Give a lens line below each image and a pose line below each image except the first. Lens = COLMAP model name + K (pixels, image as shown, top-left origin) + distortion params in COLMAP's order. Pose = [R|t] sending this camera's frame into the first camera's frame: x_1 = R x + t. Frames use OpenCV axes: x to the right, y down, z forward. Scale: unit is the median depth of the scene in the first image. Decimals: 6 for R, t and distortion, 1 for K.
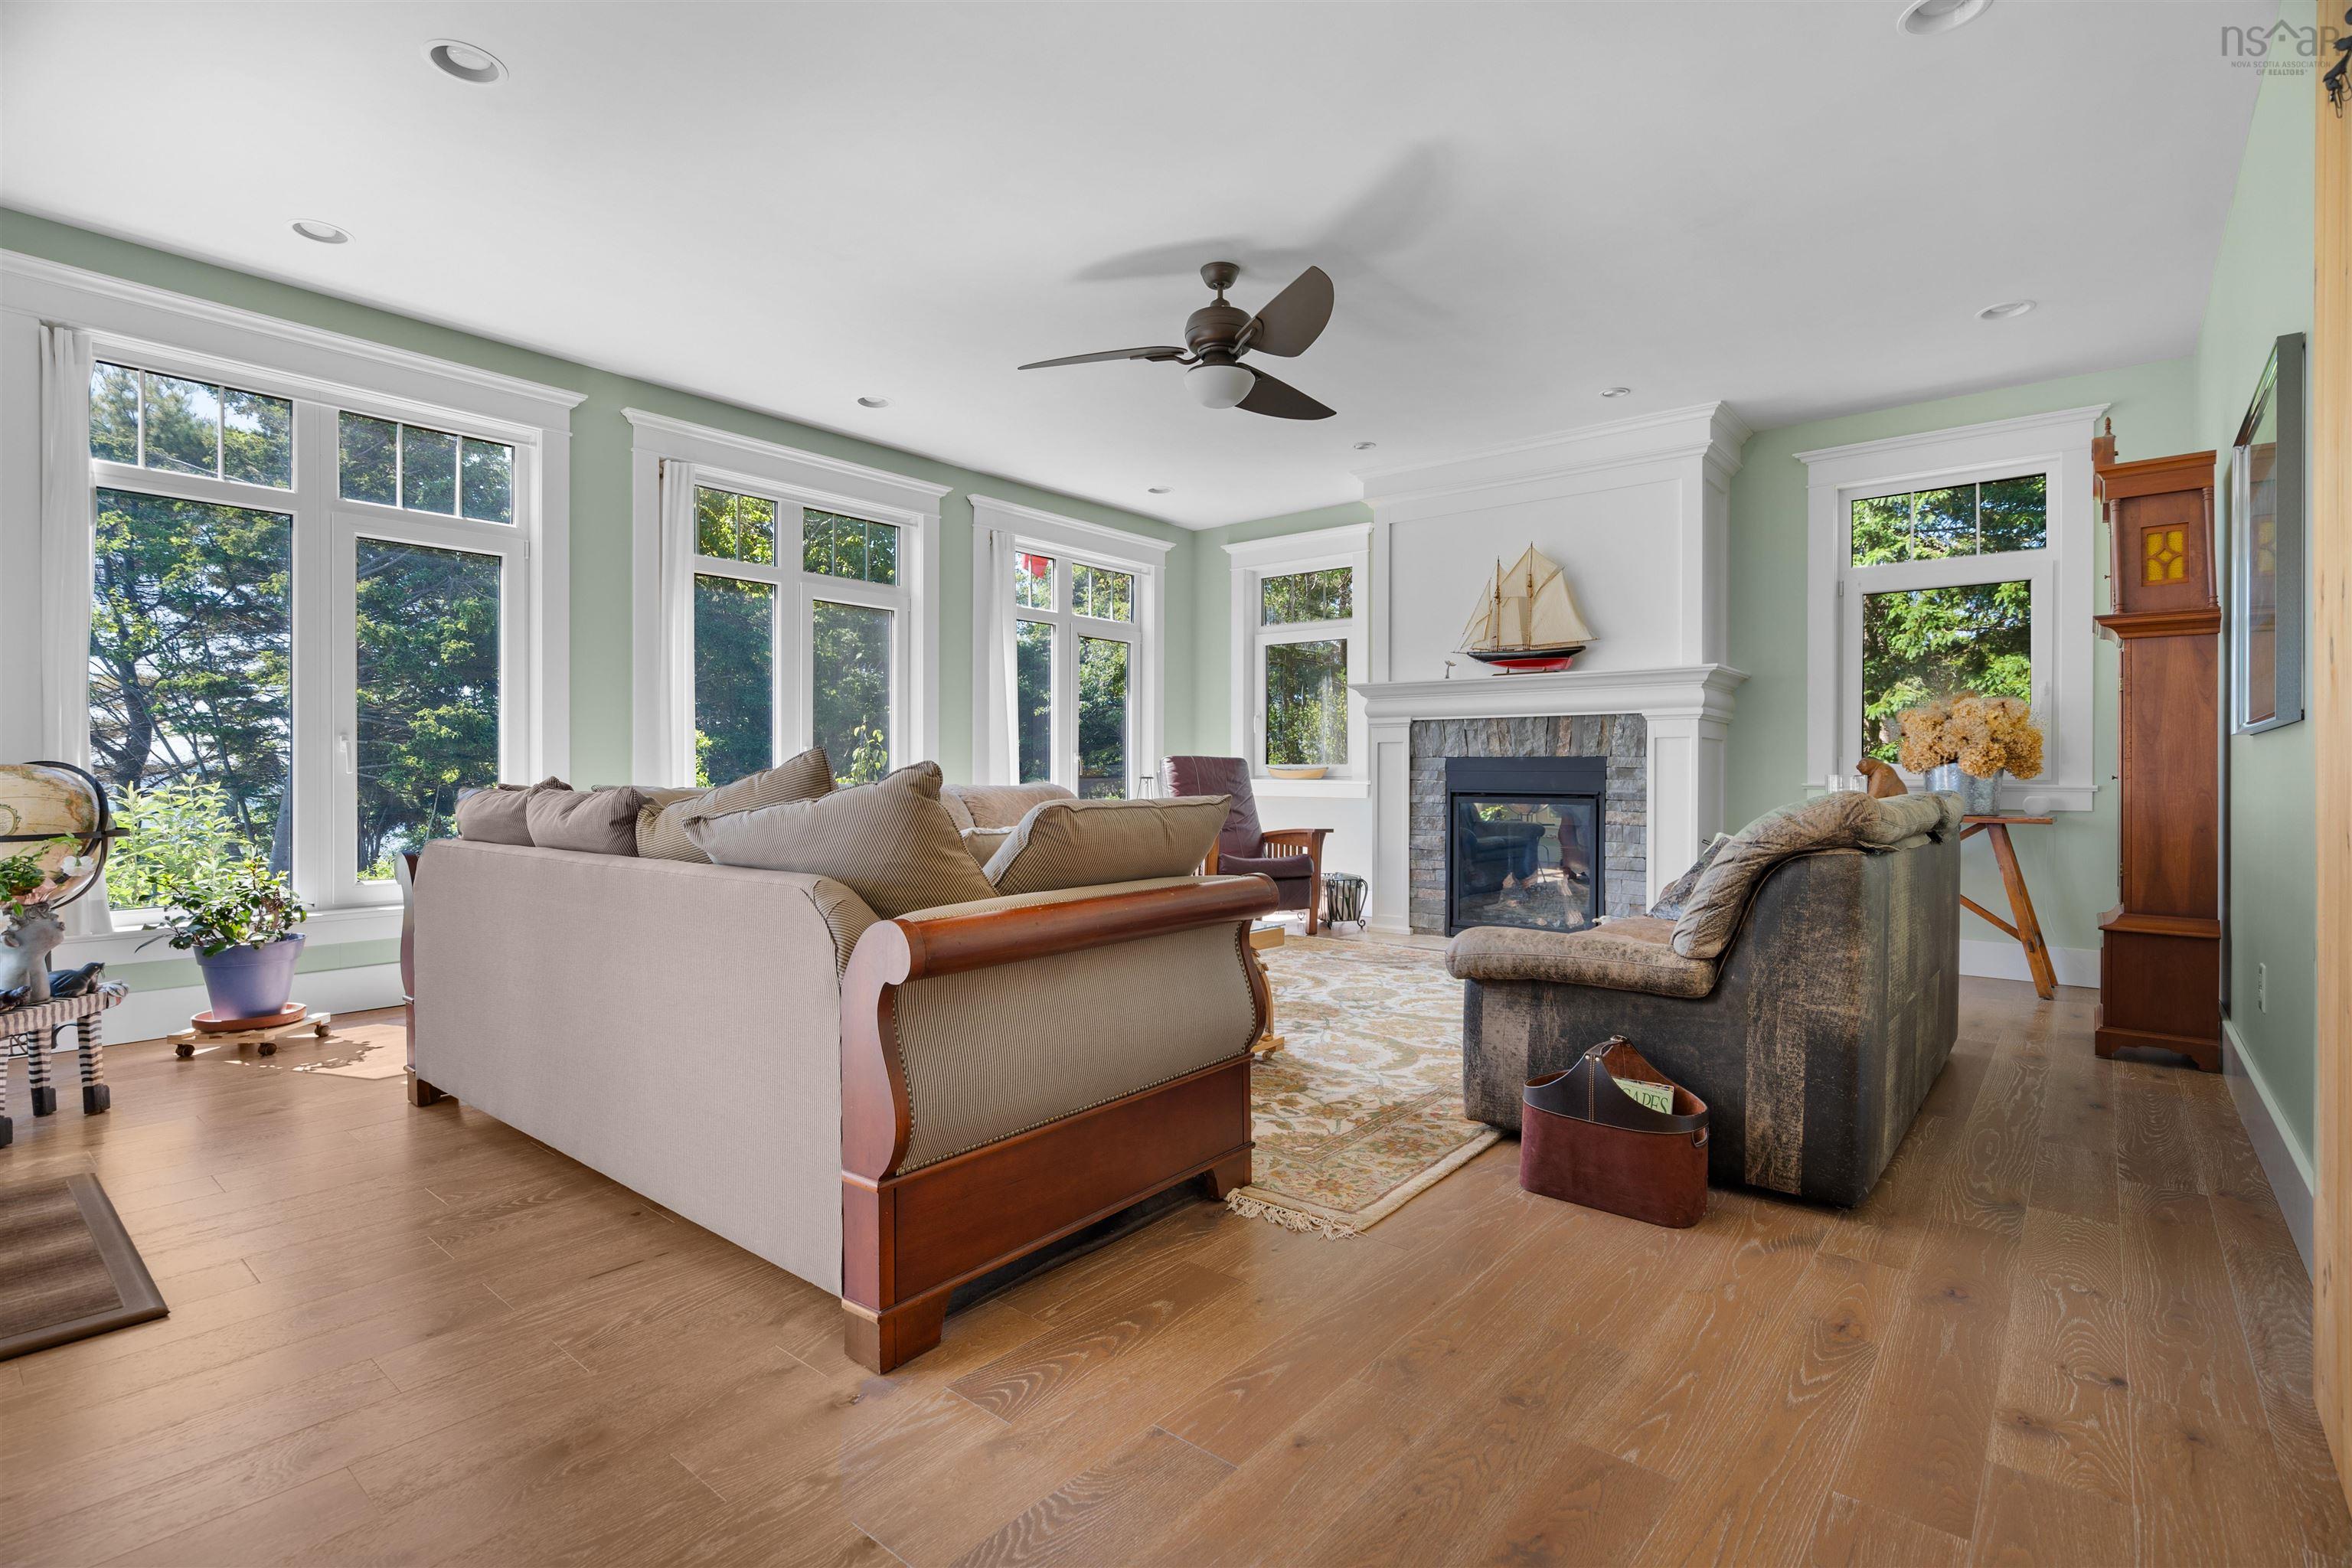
lens RADIAL K [[1101.2, 0, 1176.0], [0, 1101.2, 784.0], [0, 0, 1]] dist [-0.000563, 0.000825]
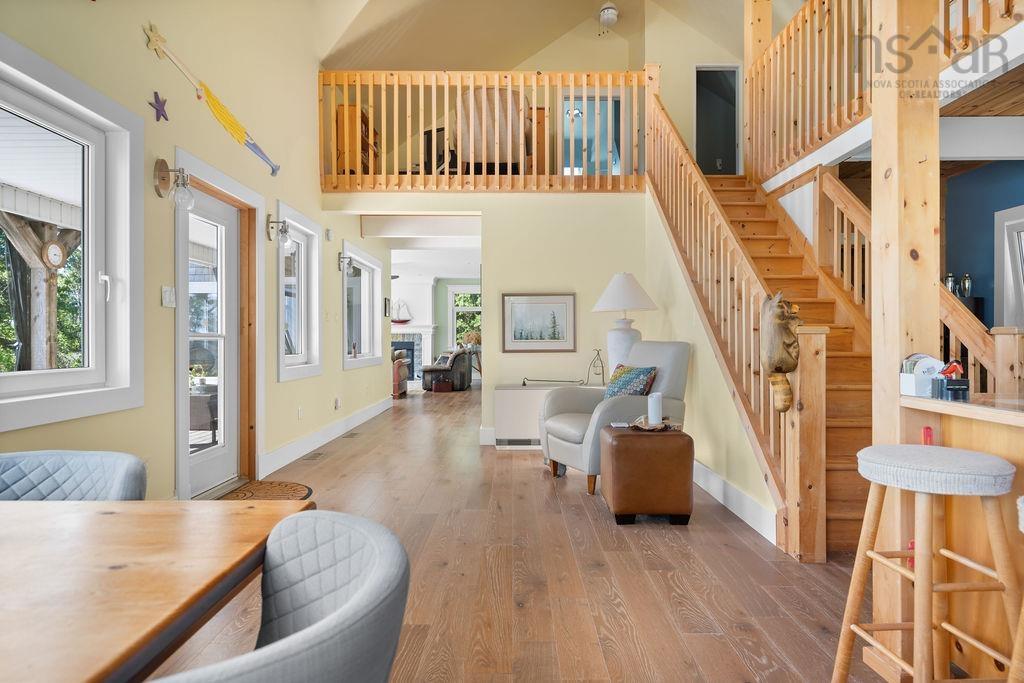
lens RADIAL K [[588.1, 0, 512.0], [0, 588.1, 341.5], [0, 0, 1]] dist [0.000243, 0.000235]
pose [[0.767547, -0.004633, 0.640976, -0.978200], [0.011062, 0.999921, -0.006019, -0.005072], [-0.640897, 0.011711, 0.767537, -1.337118]]
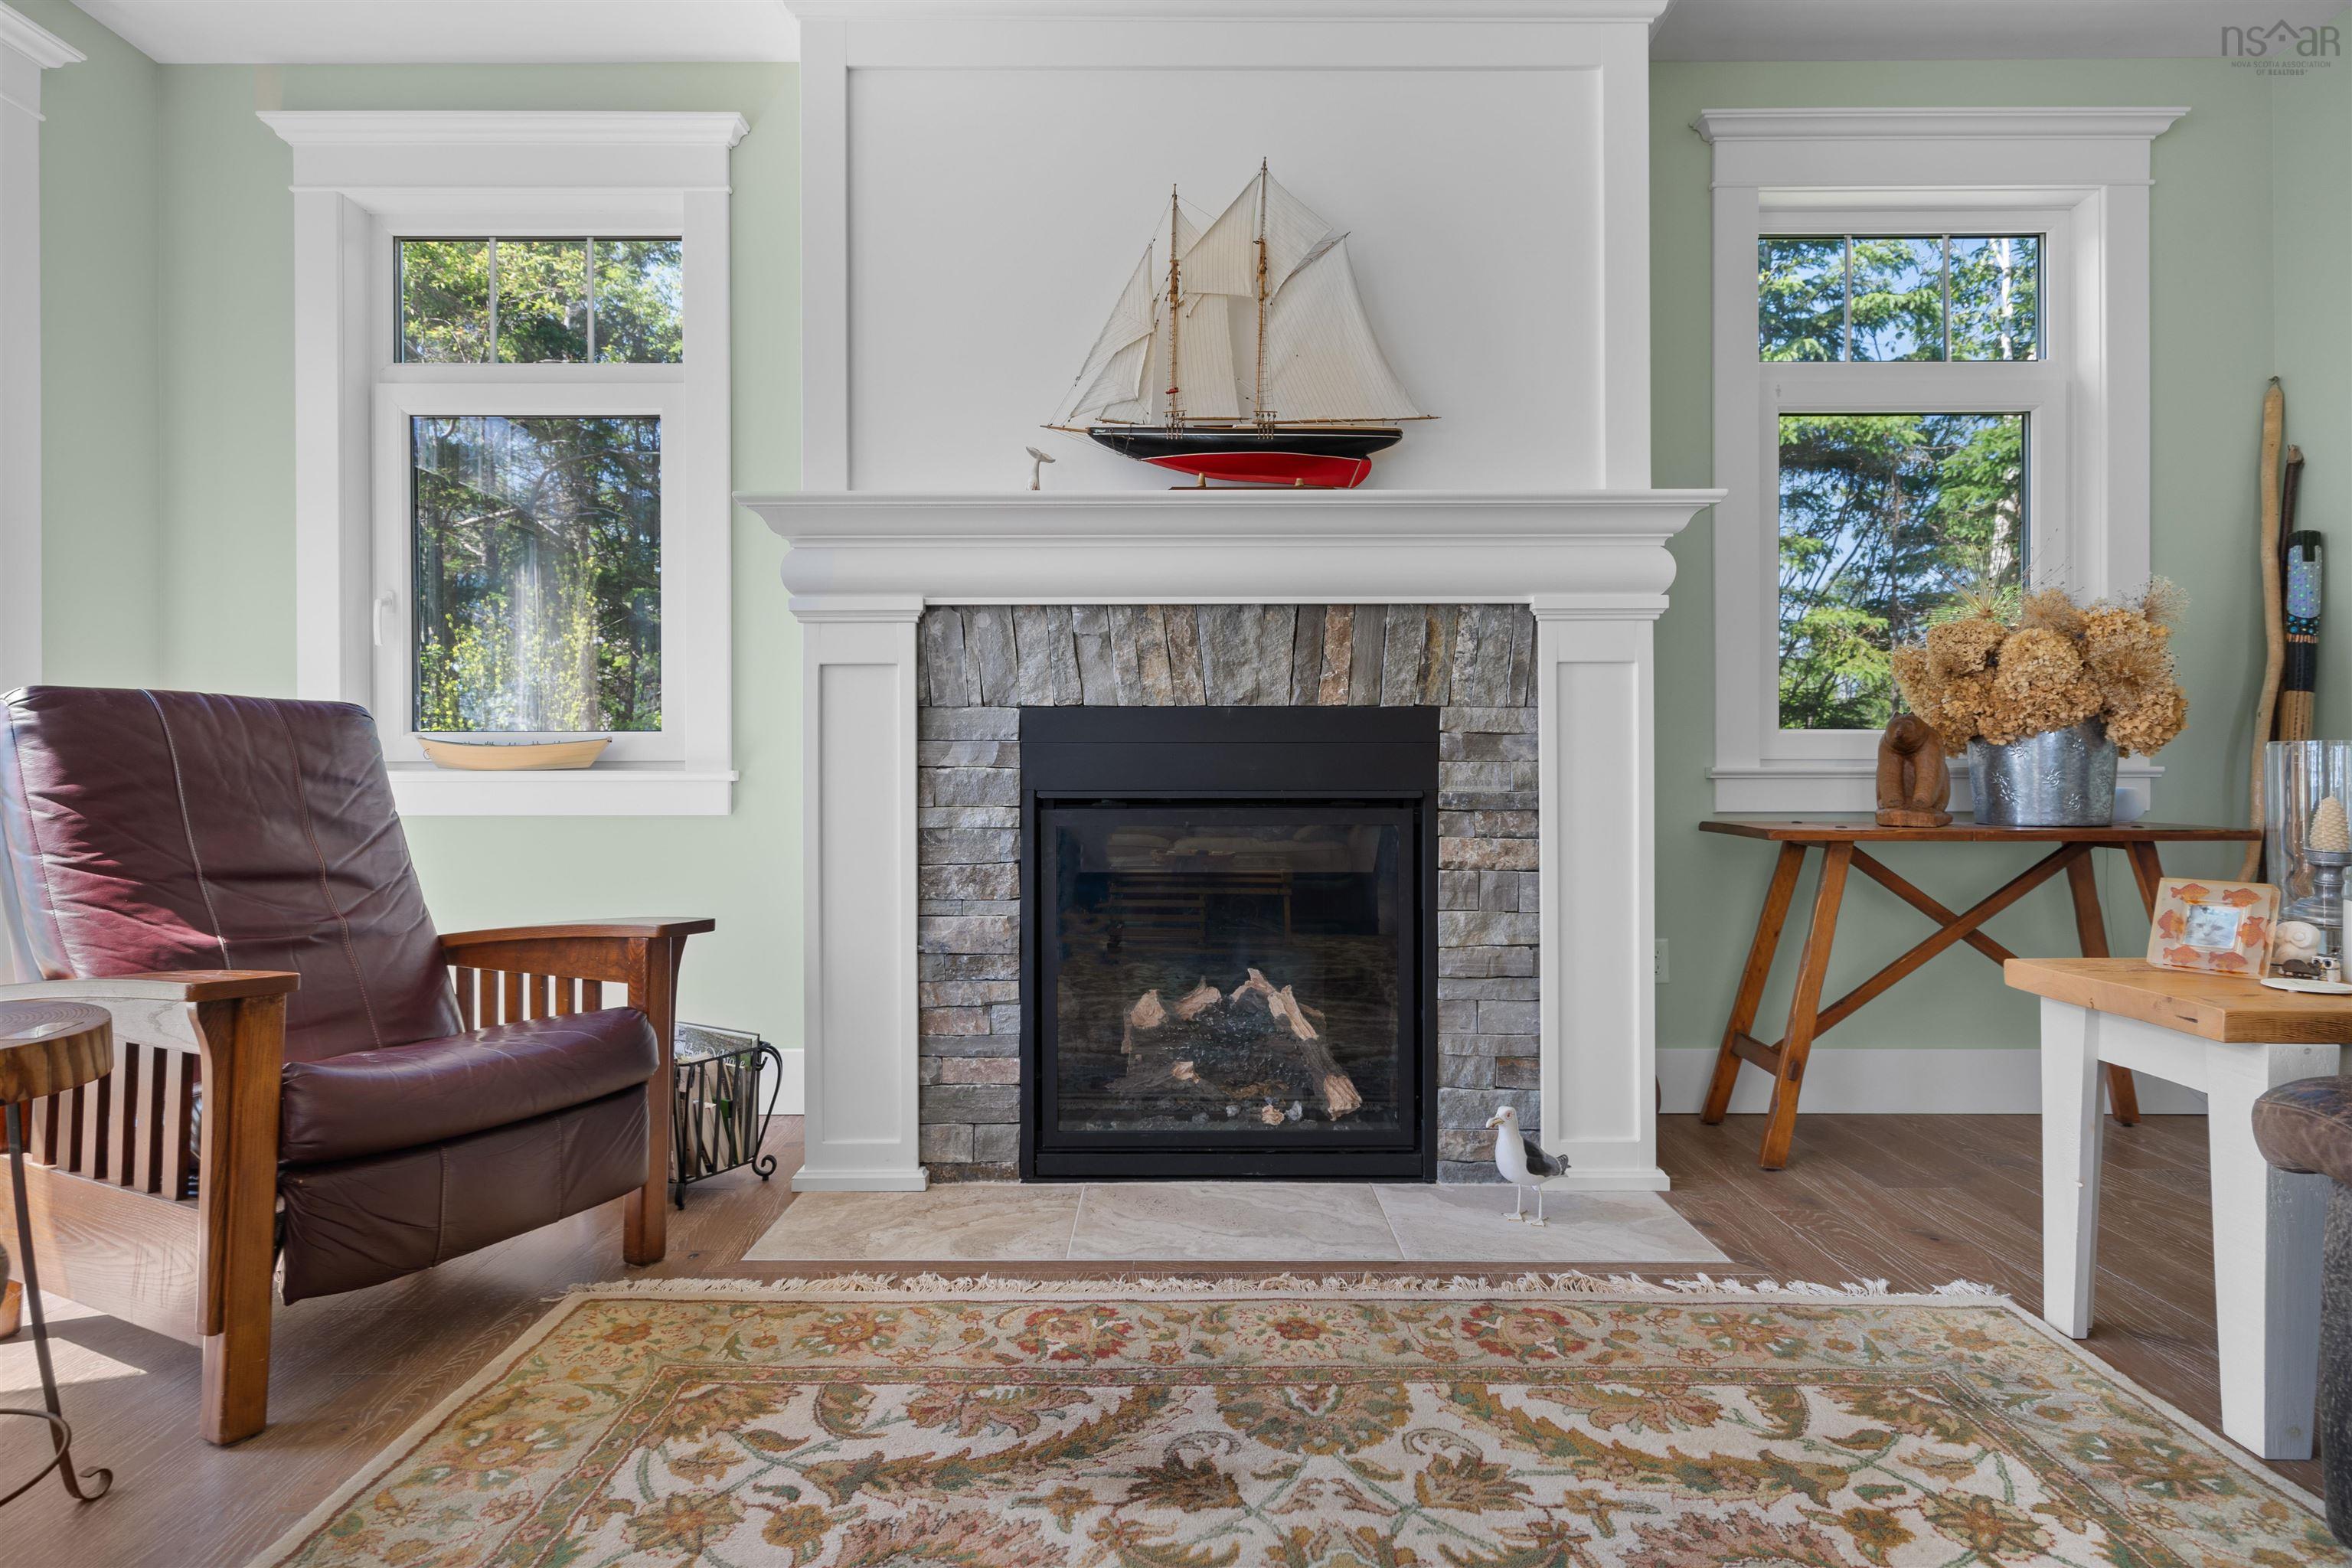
lens RADIAL K [[1220.3, 0, 1176.0], [0, 1220.3, 784.0], [0, 0, 1]] dist [-0.000753, 0.000129]
pose [[0.768593, -0.012639, 0.639613, 0.019894], [0.011091, 0.999918, 0.006430, 0.000306], [-0.639642, 0.002152, 0.768670, 0.694916]]
